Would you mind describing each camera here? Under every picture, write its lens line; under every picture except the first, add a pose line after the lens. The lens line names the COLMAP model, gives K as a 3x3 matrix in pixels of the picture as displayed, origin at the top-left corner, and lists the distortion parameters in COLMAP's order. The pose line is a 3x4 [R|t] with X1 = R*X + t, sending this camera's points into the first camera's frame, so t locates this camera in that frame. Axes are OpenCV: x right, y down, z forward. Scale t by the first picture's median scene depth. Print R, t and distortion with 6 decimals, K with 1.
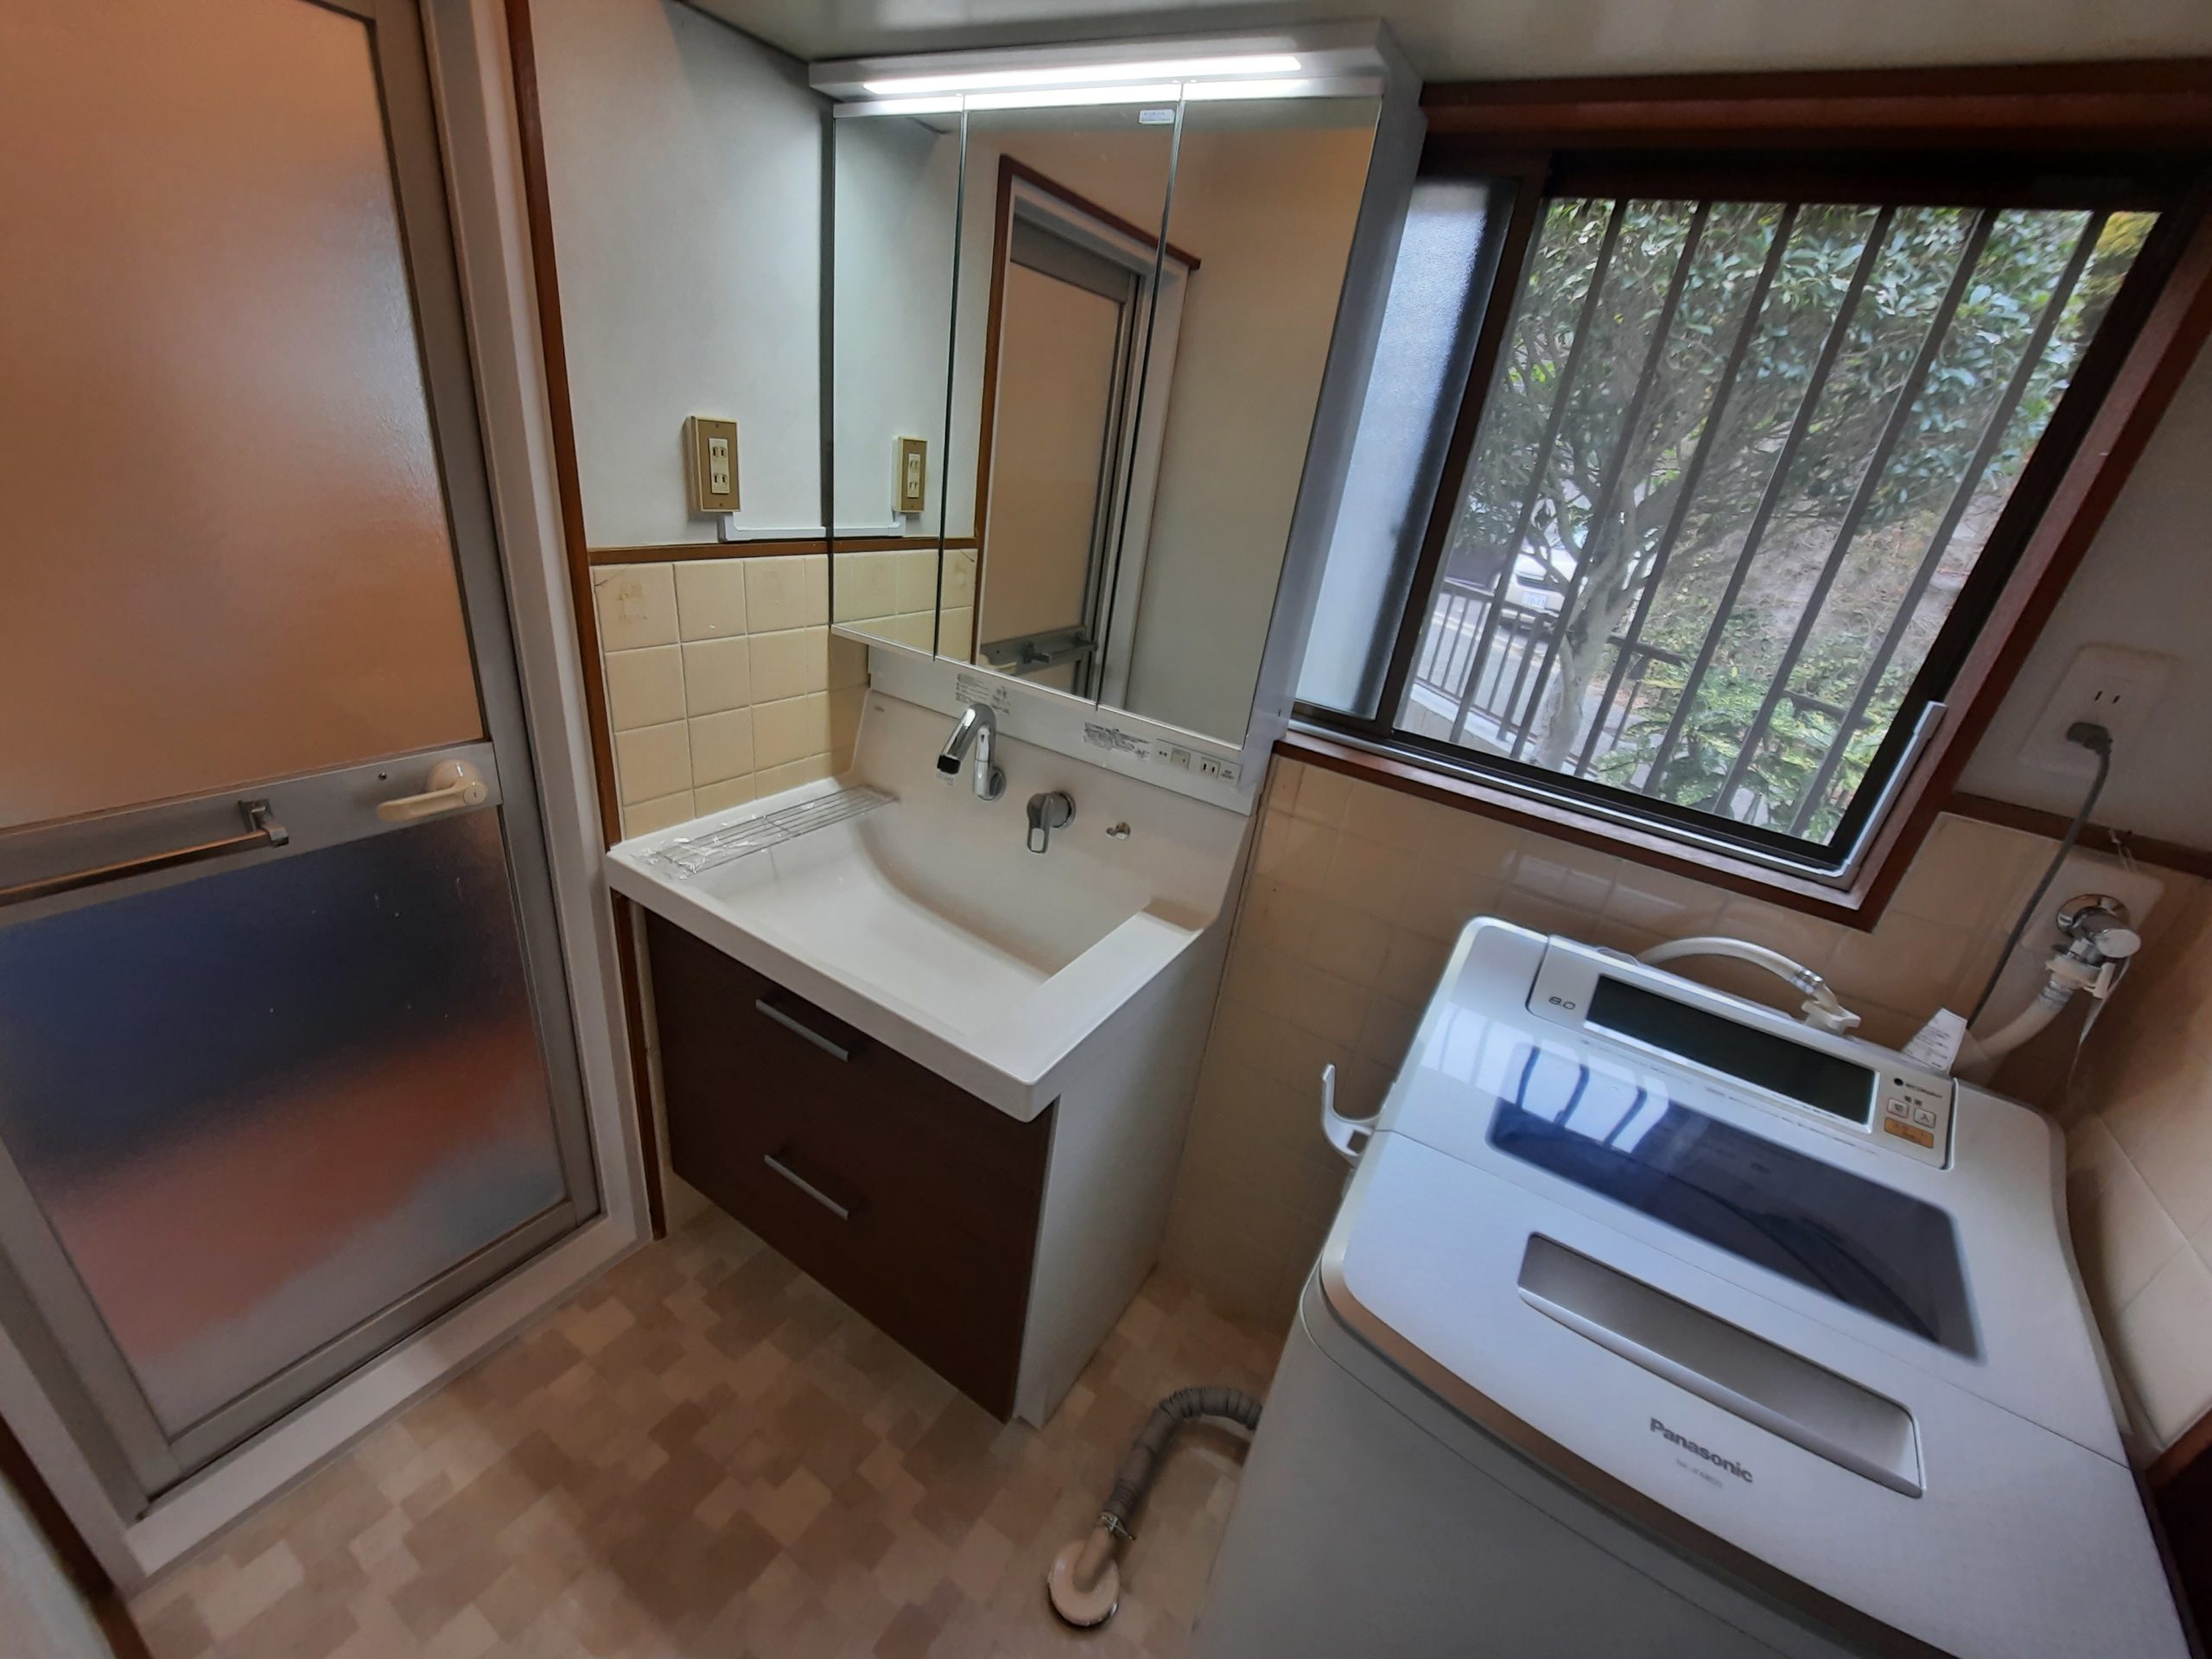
lens RADIAL K [[890.6, 0, 1101.2], [0, 890.6, 855.5], [0, 0, 1]] dist [-0.000048, -0.004822]
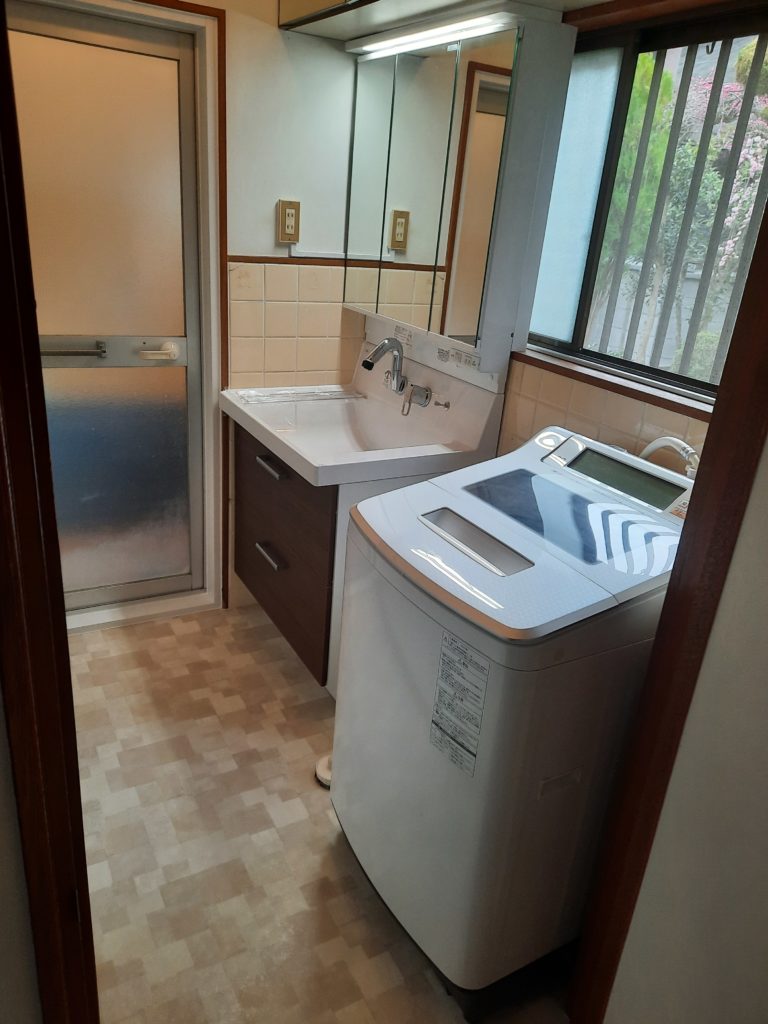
lens RADIAL K [[751.0, 0, 384.0], [0, 751.0, 512.0], [0, 0, 1]] dist [0.102890, -0.098264]
pose [[0.875145, 0.128246, -0.466556, 0.723771], [-0.180055, 0.981303, -0.068001, 0.345516], [0.449112, 0.143516, 0.881874, -0.447028]]
